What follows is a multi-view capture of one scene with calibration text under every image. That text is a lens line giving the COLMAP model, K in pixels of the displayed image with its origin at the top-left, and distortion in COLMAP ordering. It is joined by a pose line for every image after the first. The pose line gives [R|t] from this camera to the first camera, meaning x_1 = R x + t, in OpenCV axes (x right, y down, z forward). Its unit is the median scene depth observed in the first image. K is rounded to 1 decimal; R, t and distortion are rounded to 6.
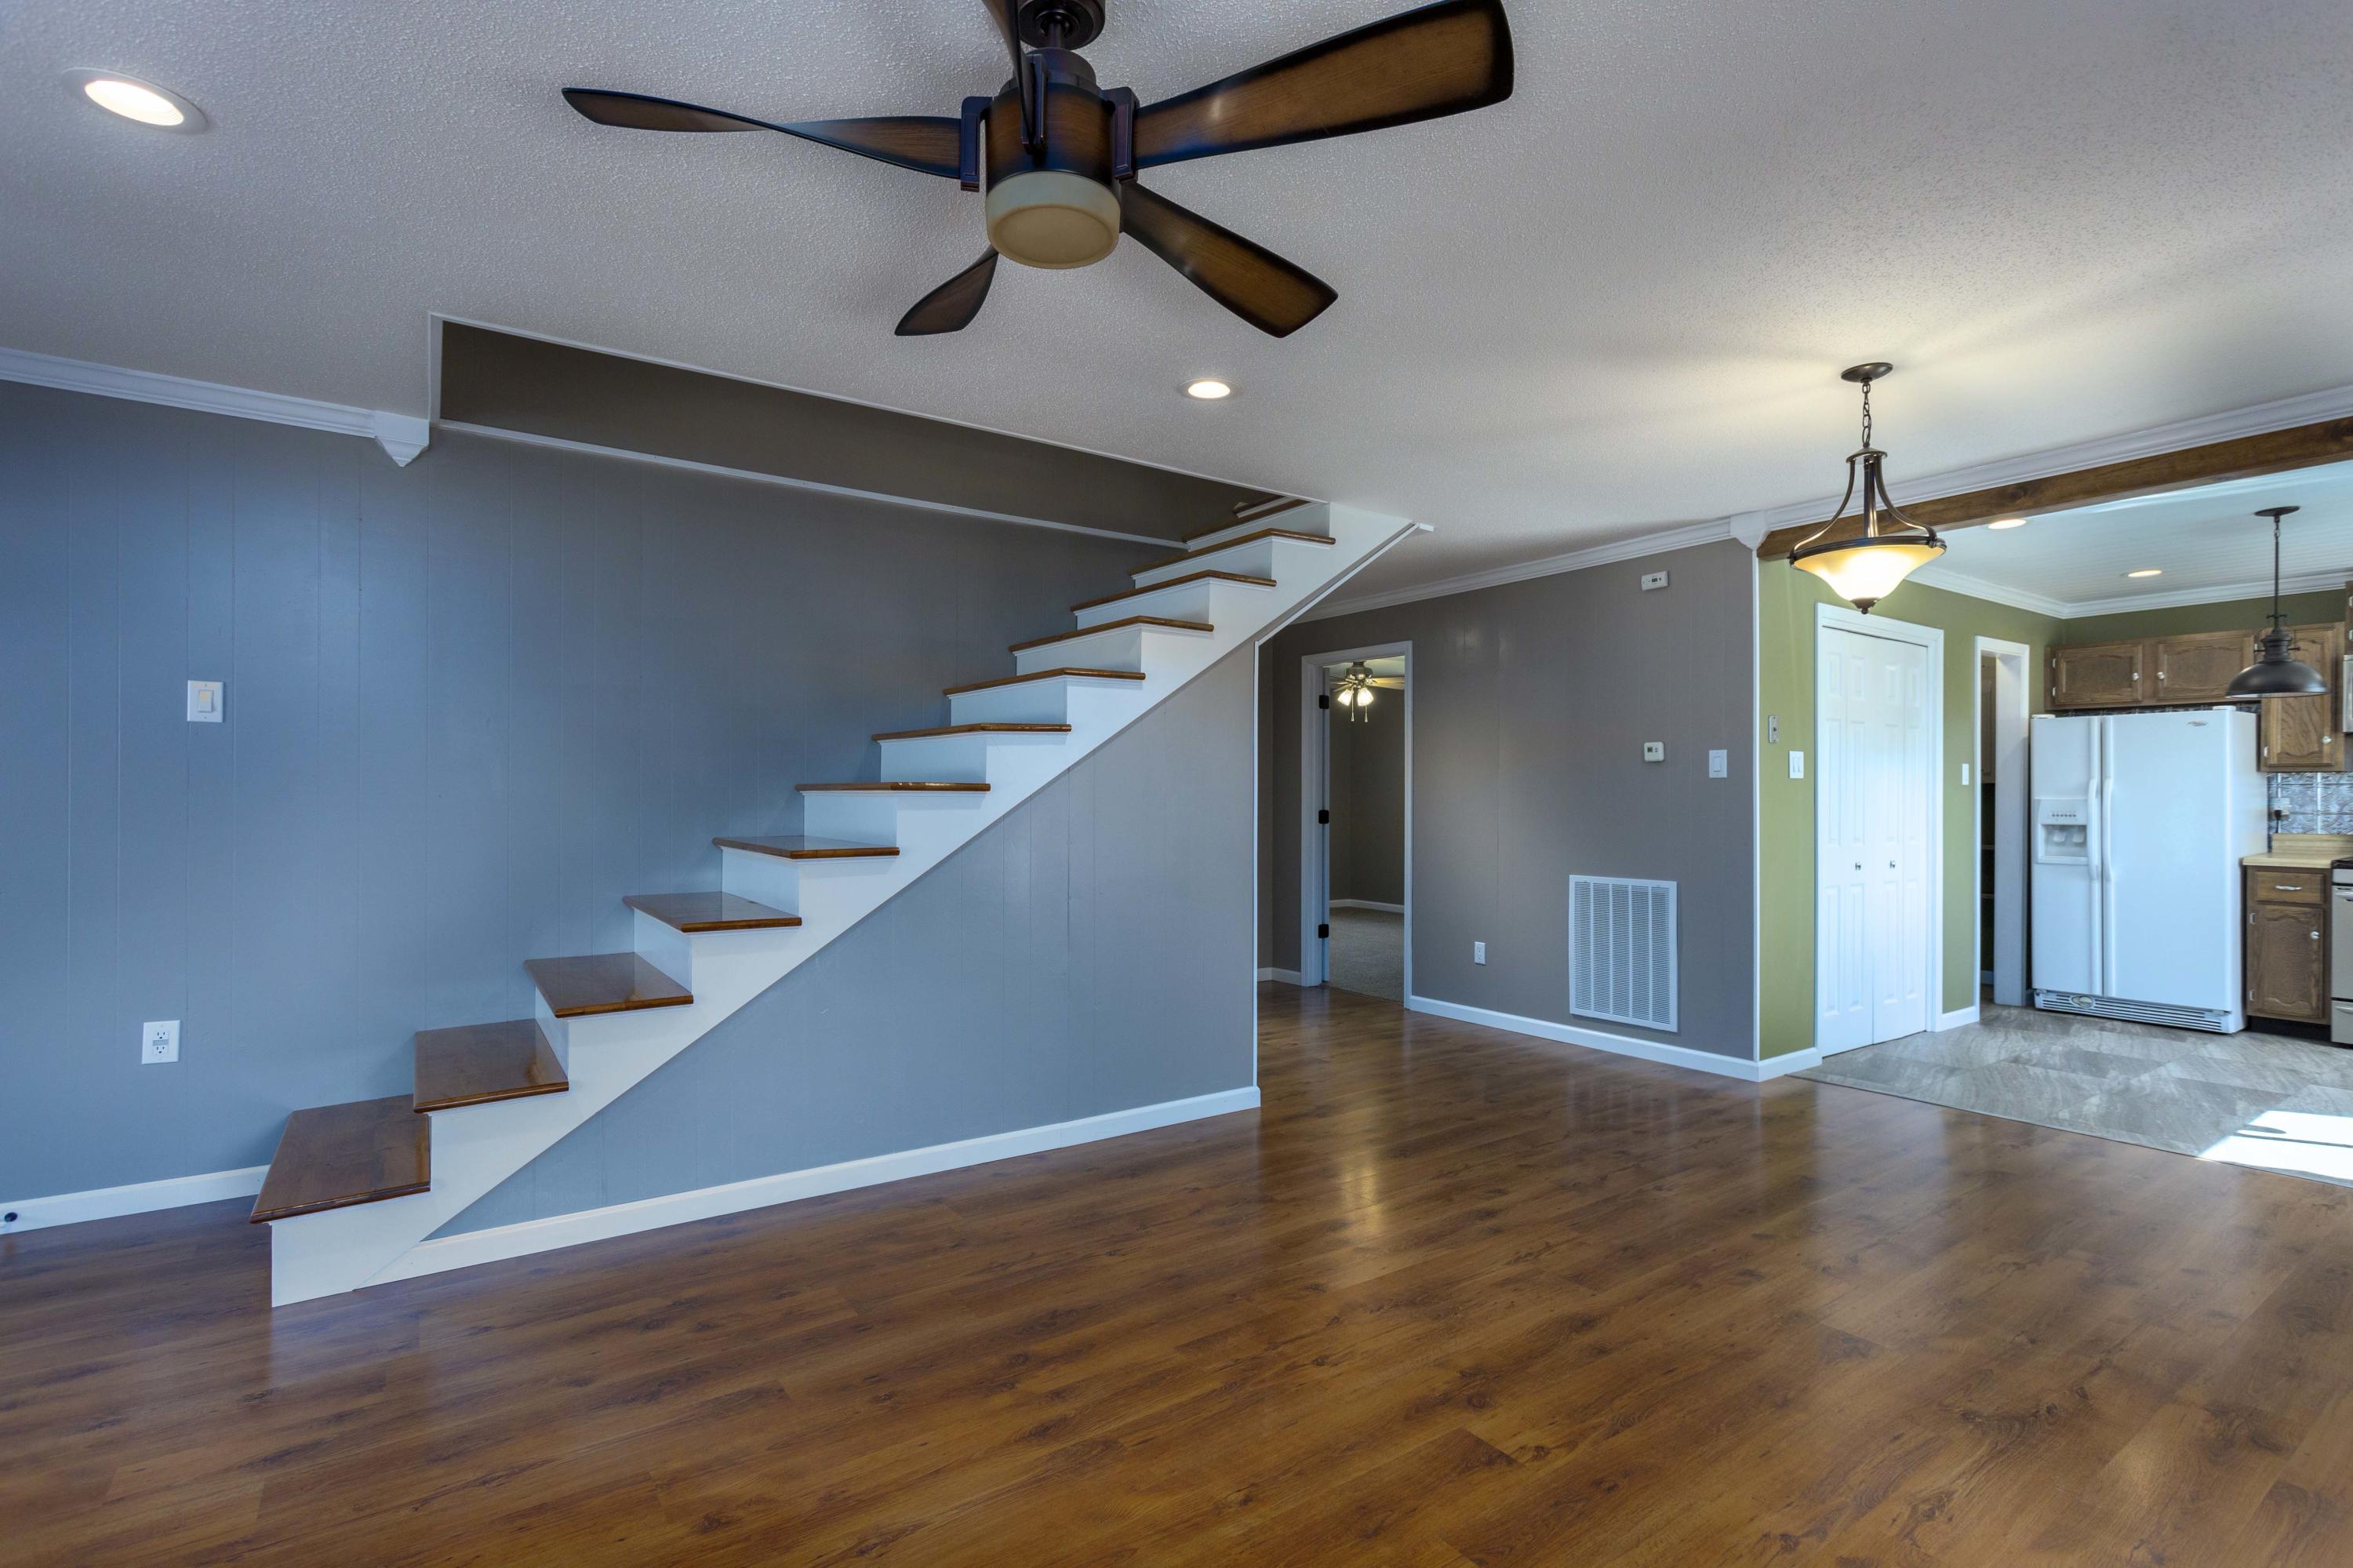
lens RADIAL K [[1082.0, 0, 1175.5], [0, 1082.0, 796.7], [0, 0, 1]] dist [0.000710, 0.000046]
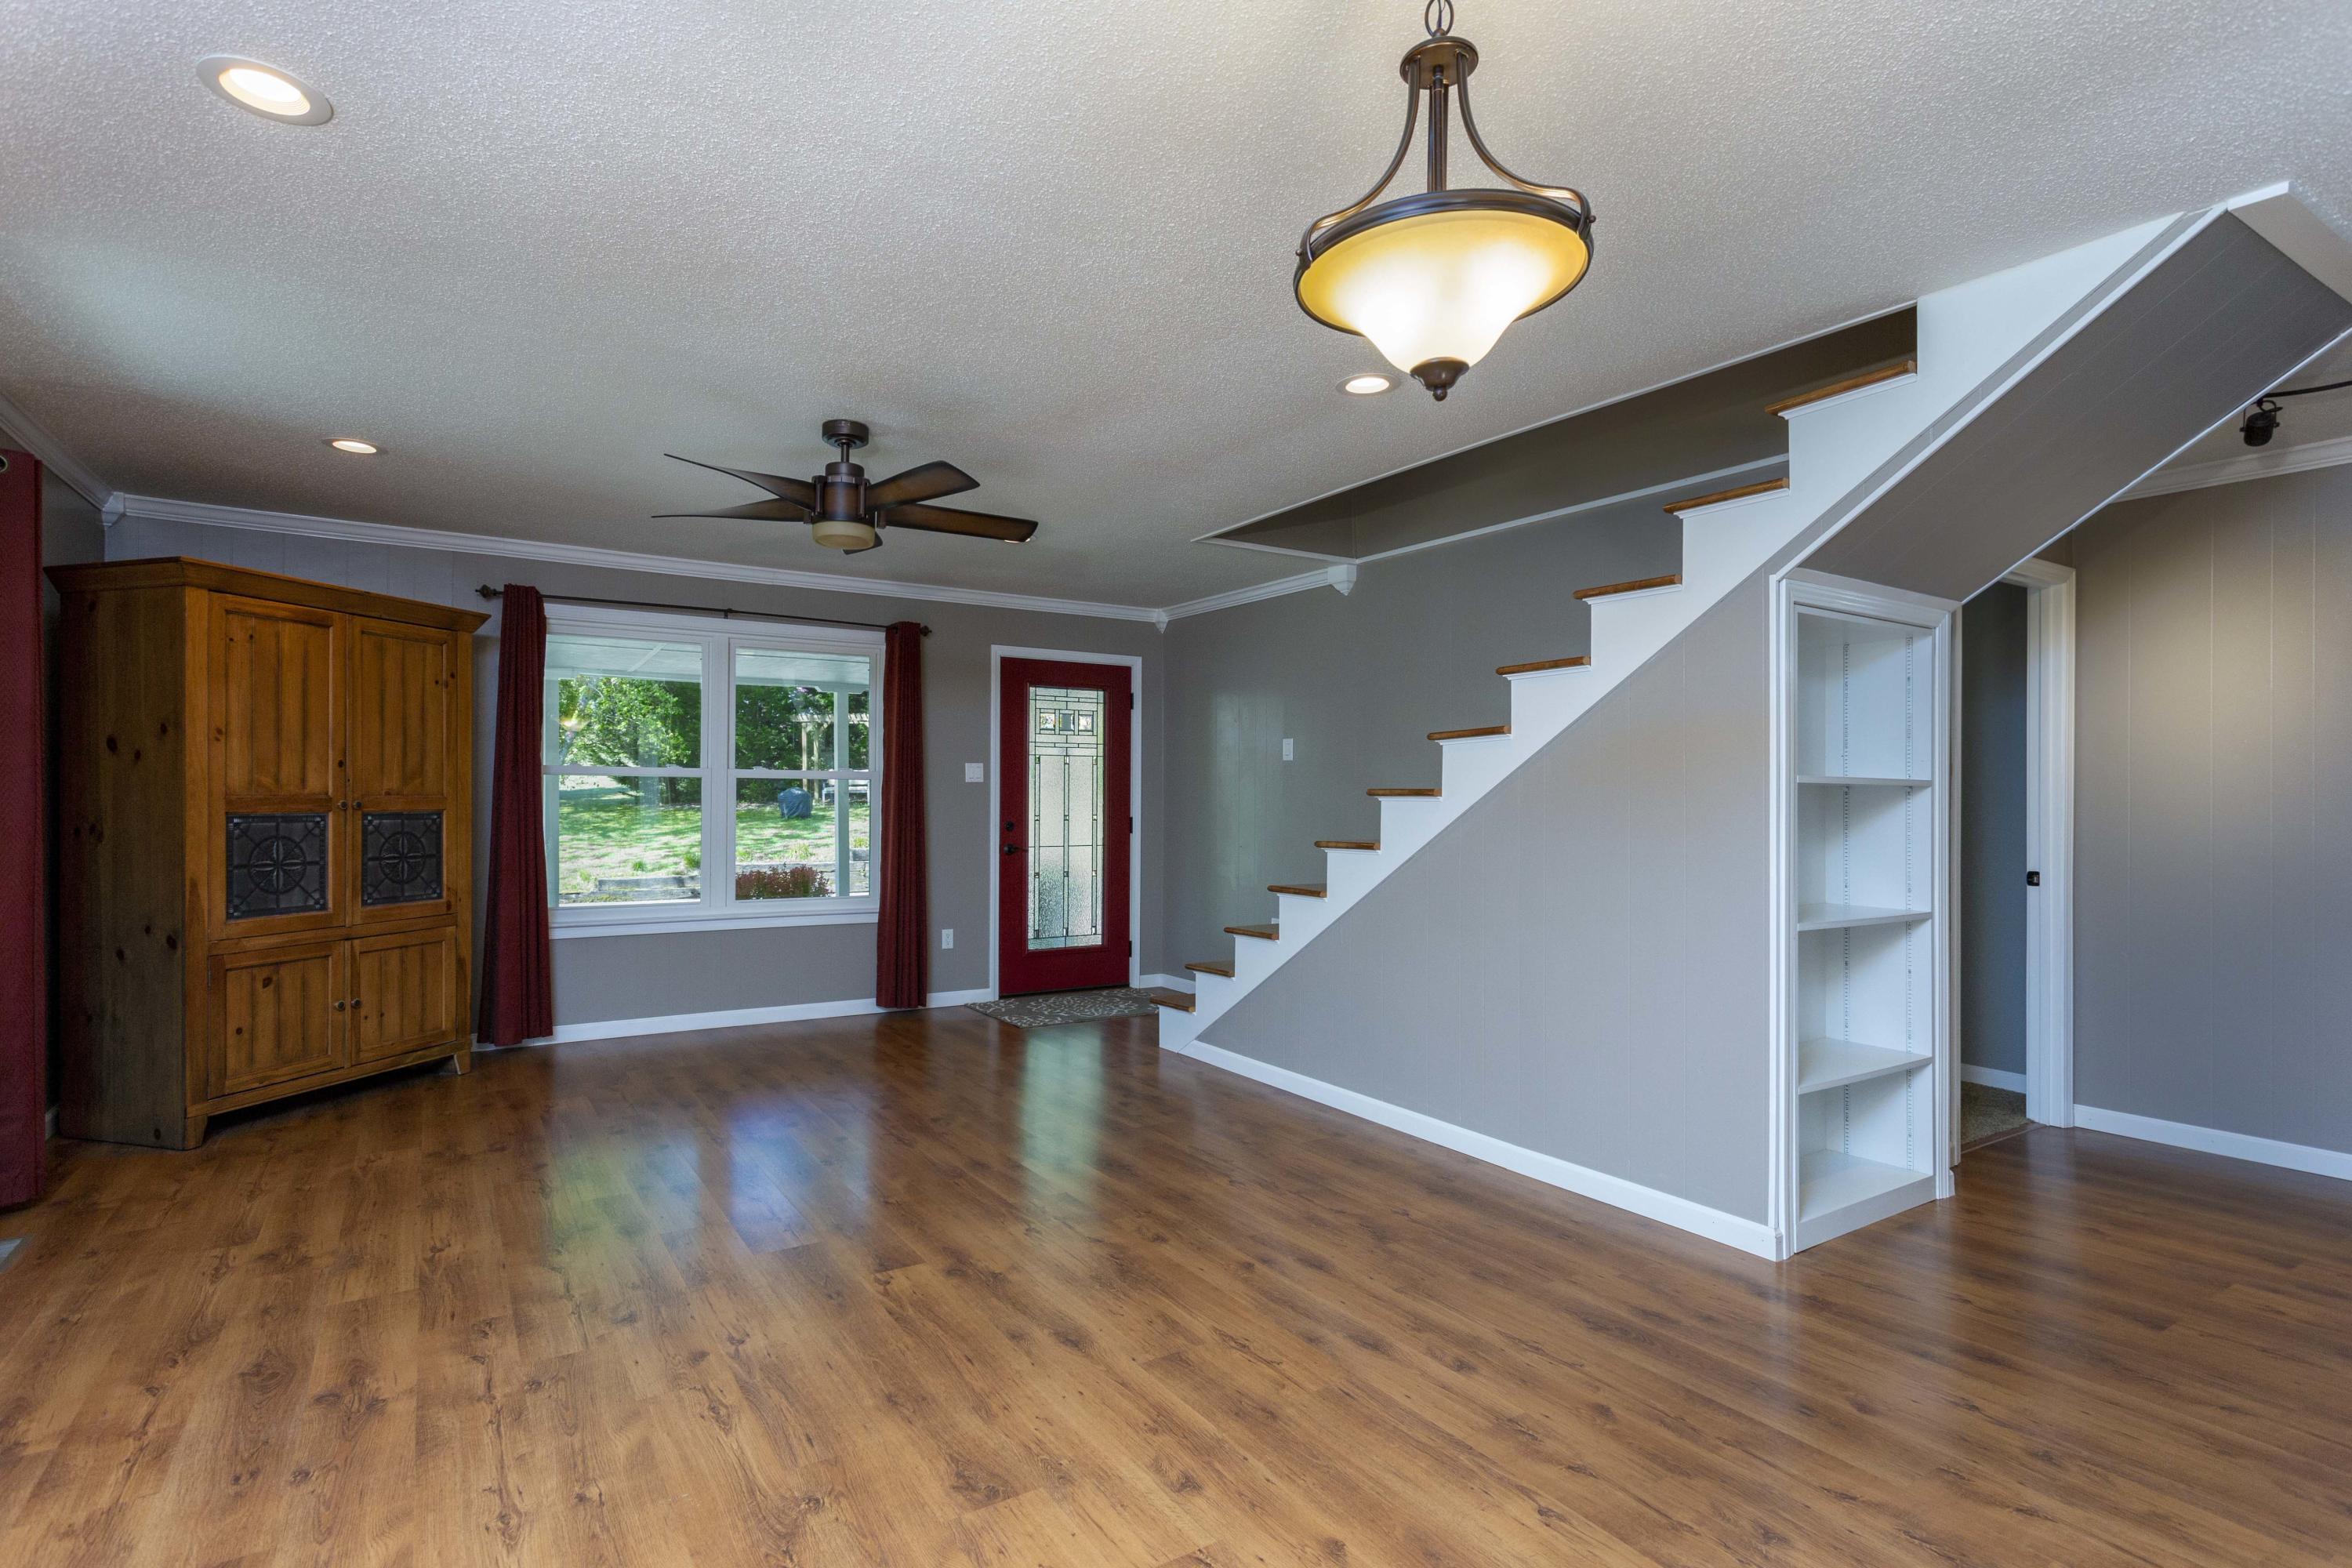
lens RADIAL K [[1159.1, 0, 1172.3], [0, 1159.1, 797.7], [0, 0, 1]] dist [0.001861, 0.000222]
pose [[-0.037304, -0.005357, -0.999290, 1.150228], [-0.004488, 0.999976, -0.005193, 0.003571], [0.999294, 0.004291, -0.037327, 0.915018]]
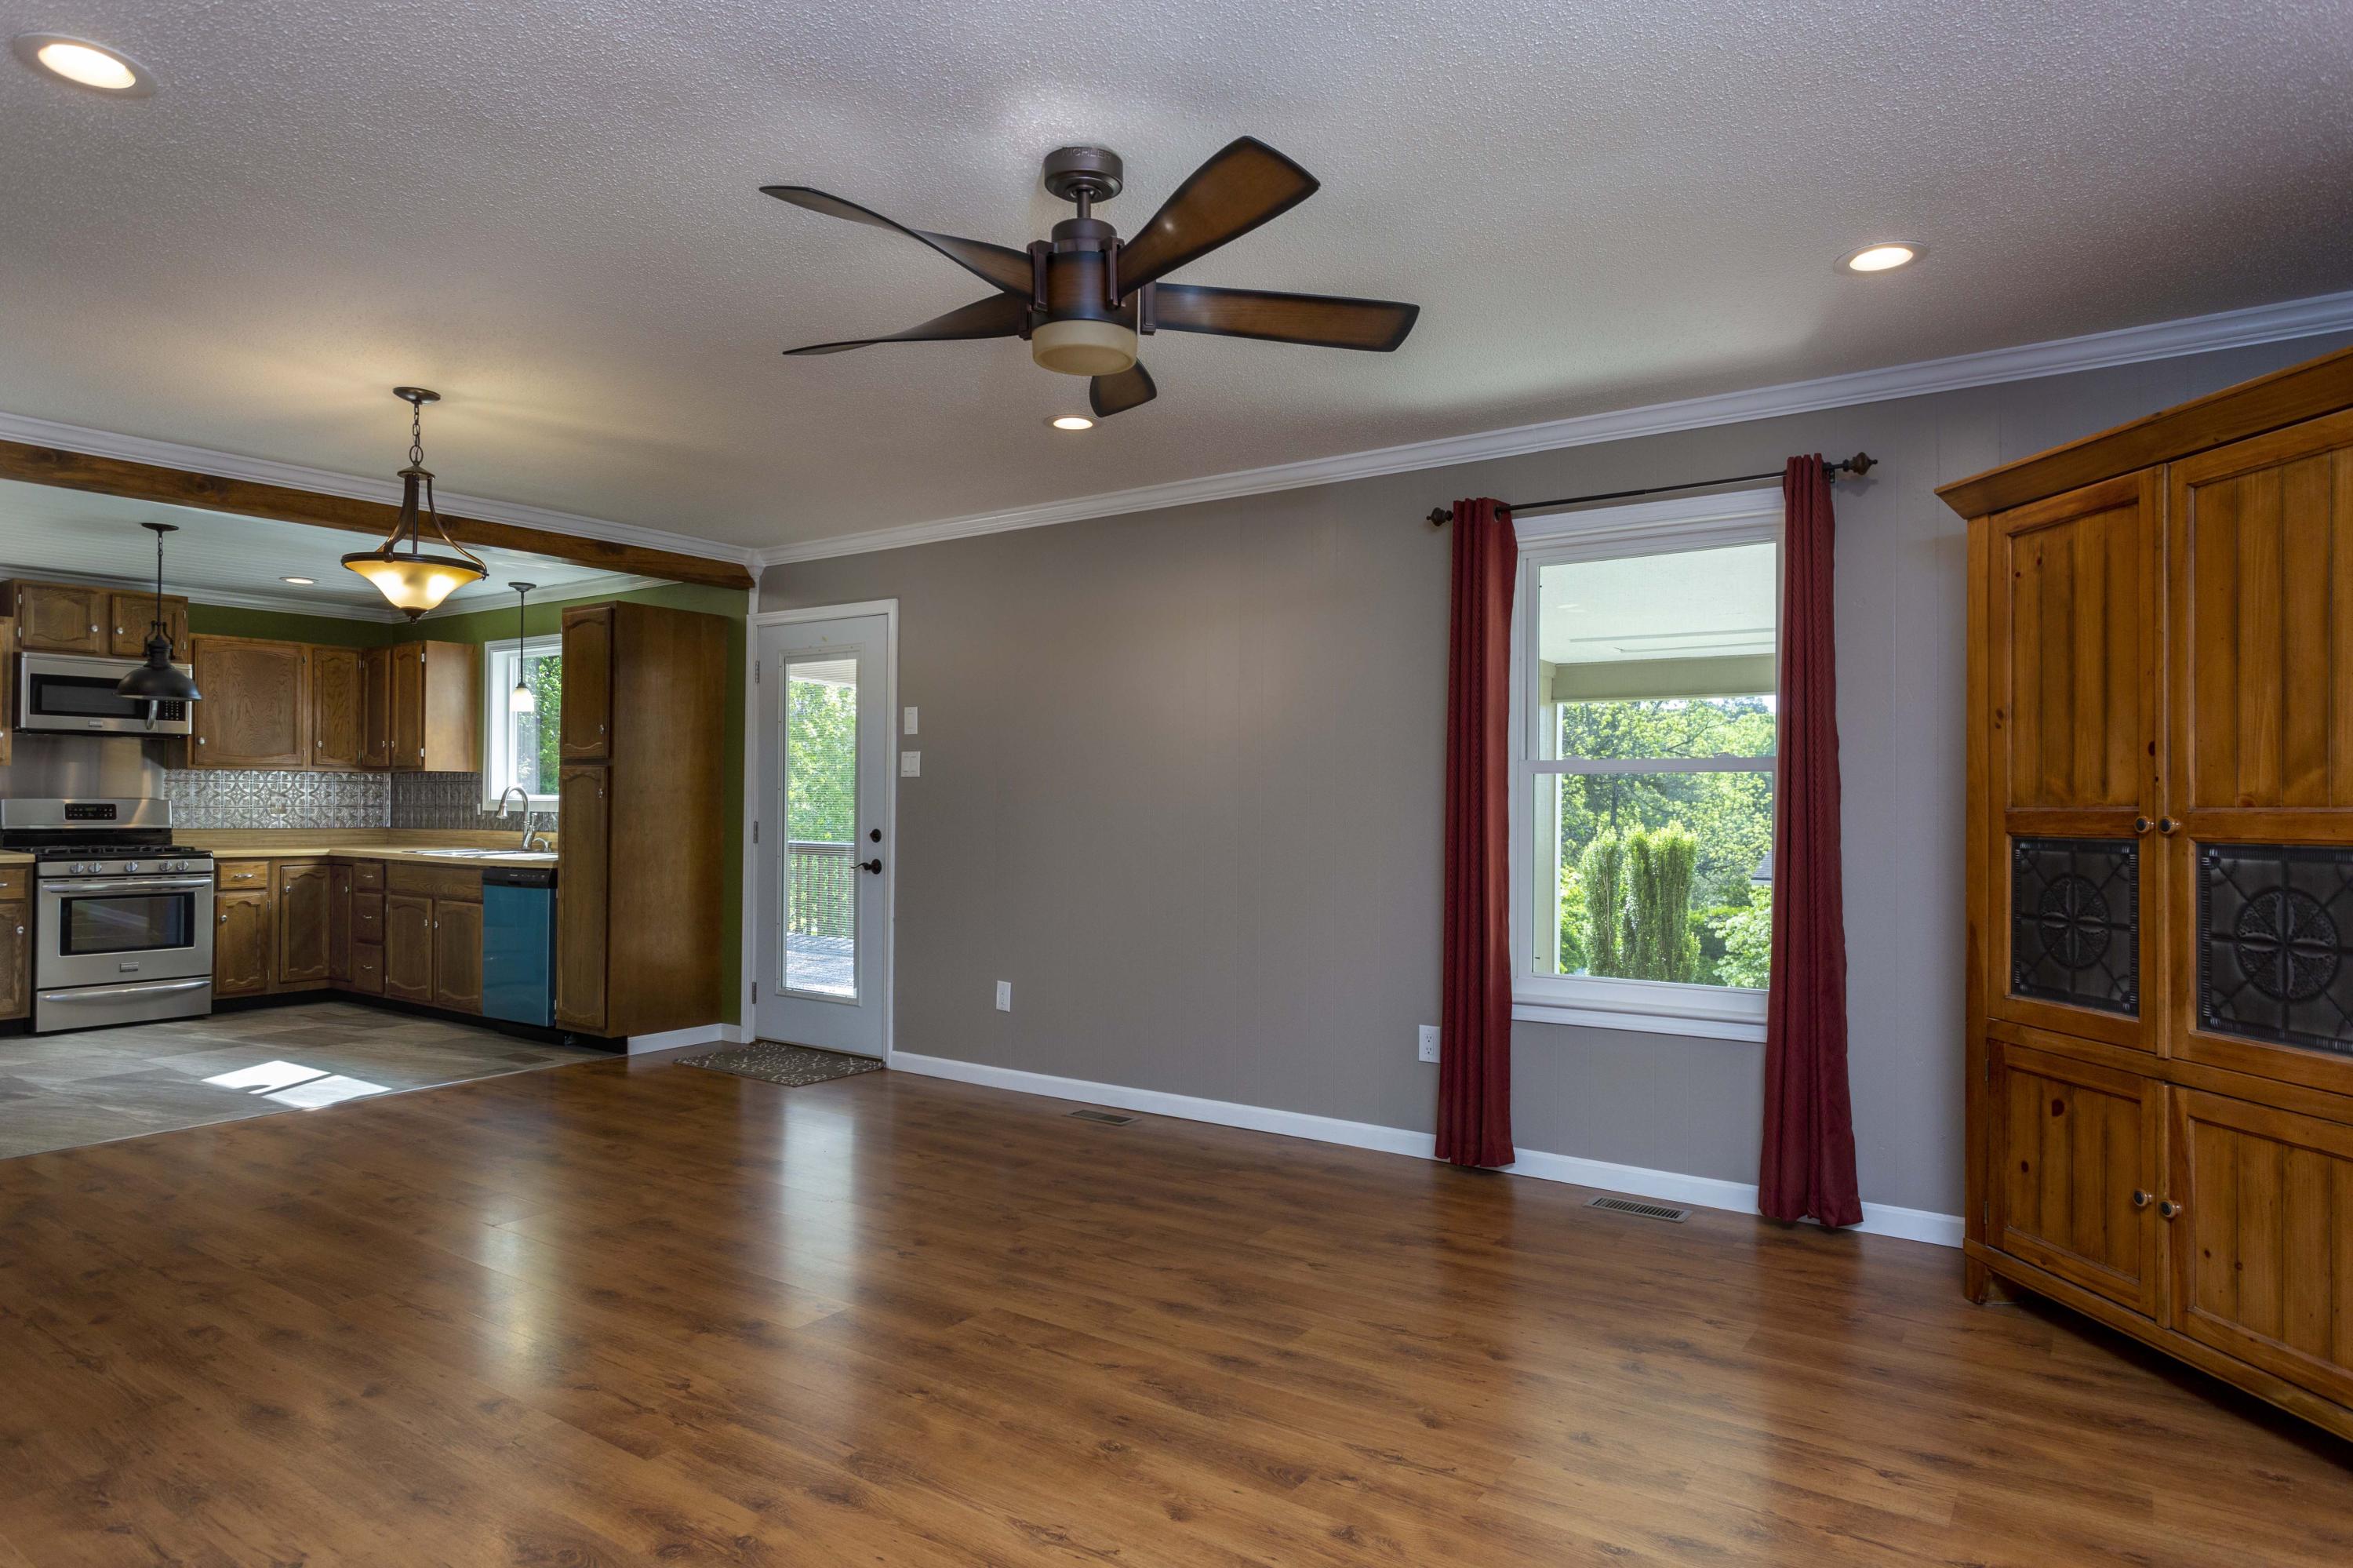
lens RADIAL K [[1341.6, 0, 1173.7], [0, 1341.6, 795.1], [0, 0, 1]] dist [-0.006880, 0.001616]
pose [[-0.331496, 0.000249, 0.943457, -0.850678], [-0.007450, 0.999968, -0.002881, -0.002642], [-0.943427, -0.007984, -0.331484, 0.739608]]
